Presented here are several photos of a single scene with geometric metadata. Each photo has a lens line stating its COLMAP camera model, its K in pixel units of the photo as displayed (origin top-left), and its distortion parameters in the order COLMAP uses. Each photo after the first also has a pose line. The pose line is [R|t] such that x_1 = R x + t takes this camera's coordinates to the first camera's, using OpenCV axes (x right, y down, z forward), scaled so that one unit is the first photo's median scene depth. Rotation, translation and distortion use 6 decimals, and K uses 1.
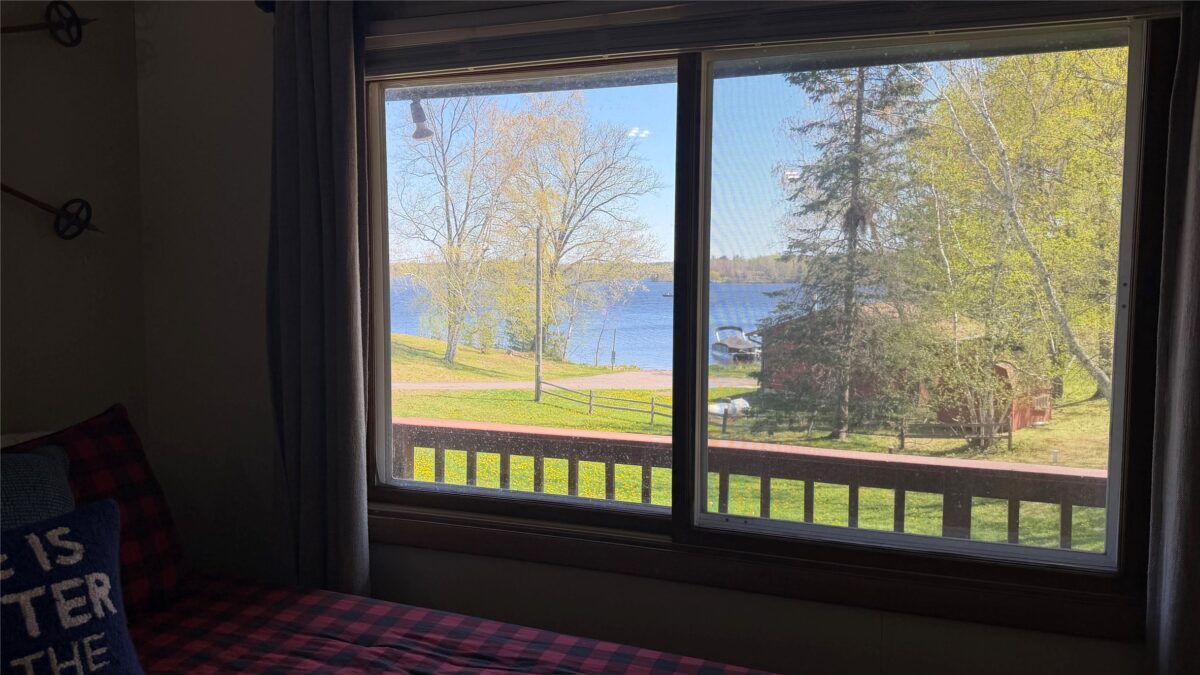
lens RADIAL K [[844.2, 0, 600.0], [0, 844.2, 337.5], [0, 0, 1]] dist [-0.000178, -0.000680]
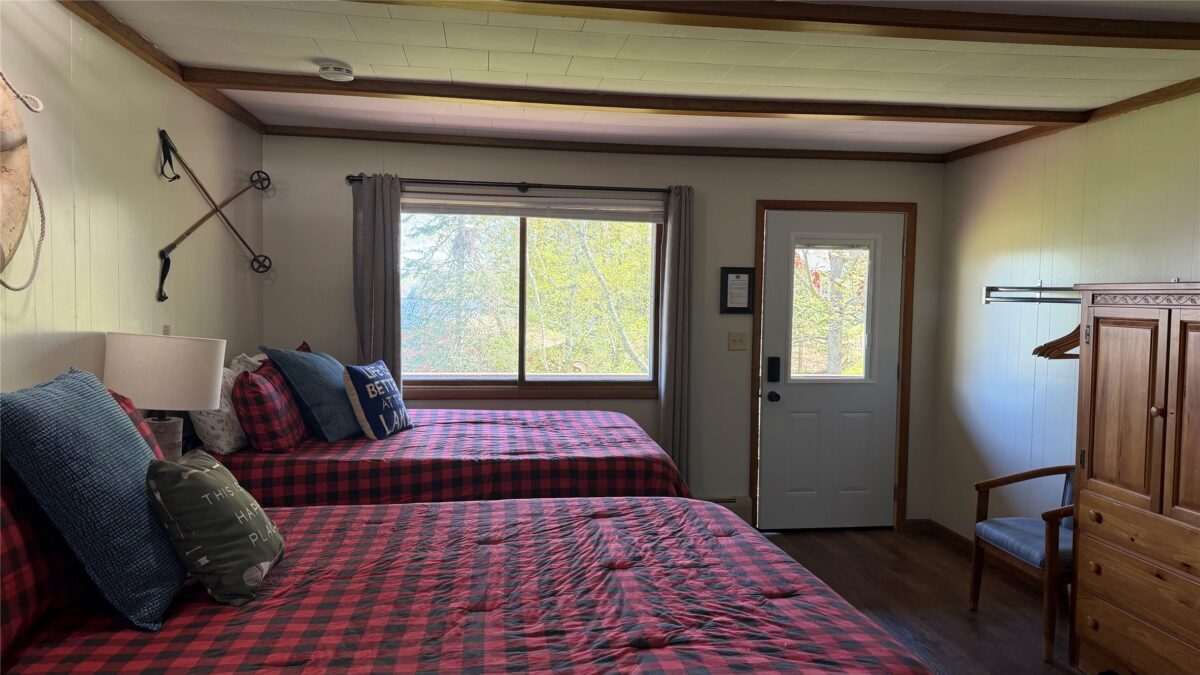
lens RADIAL K [[844.2, 0, 600.0], [0, 844.2, 337.5], [0, 0, 1]] dist [-0.000178, -0.000680]
pose [[0.885379, -0.013327, 0.464679, -1.070620], [0.021783, 0.999680, -0.012834, 0.134219], [-0.464359, 0.021485, 0.885386, -1.791013]]
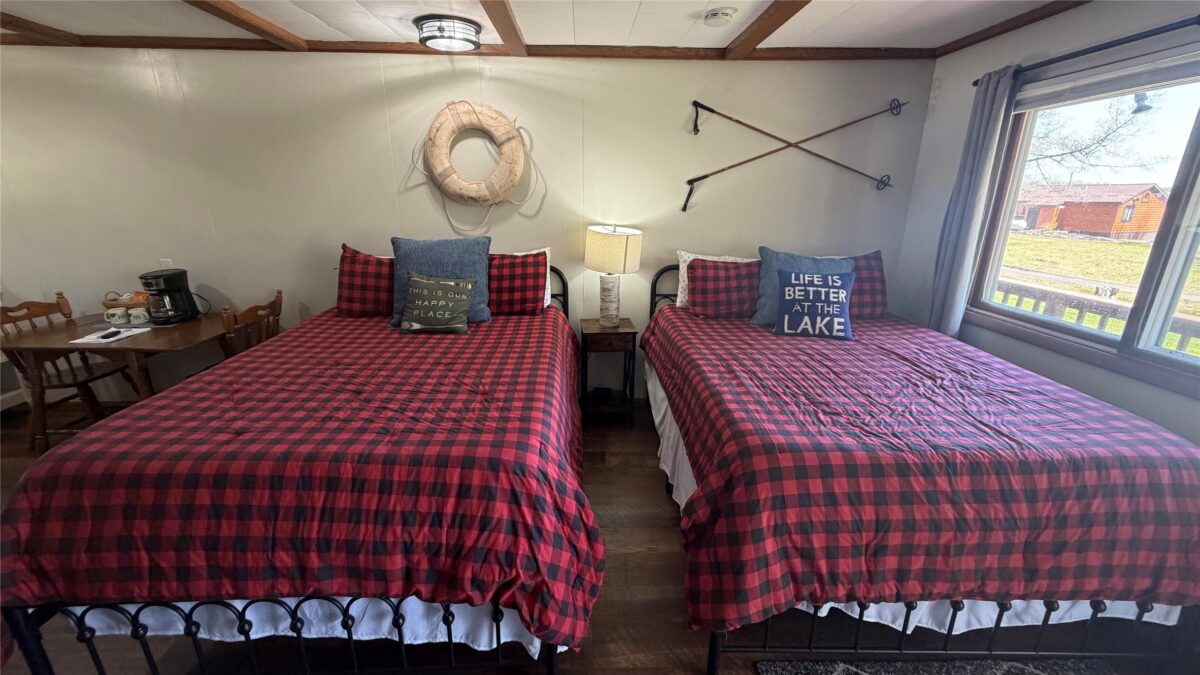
lens RADIAL K [[478.7, 0, 600.0], [0, 478.7, 337.5], [0, 0, 1]] dist [-0.003044, -0.000130]
pose [[0.369026, 0.262834, -0.891481, 0.695326], [-0.070429, 0.964331, 0.255158, 0.018201], [0.926747, -0.031374, 0.374375, -0.572396]]
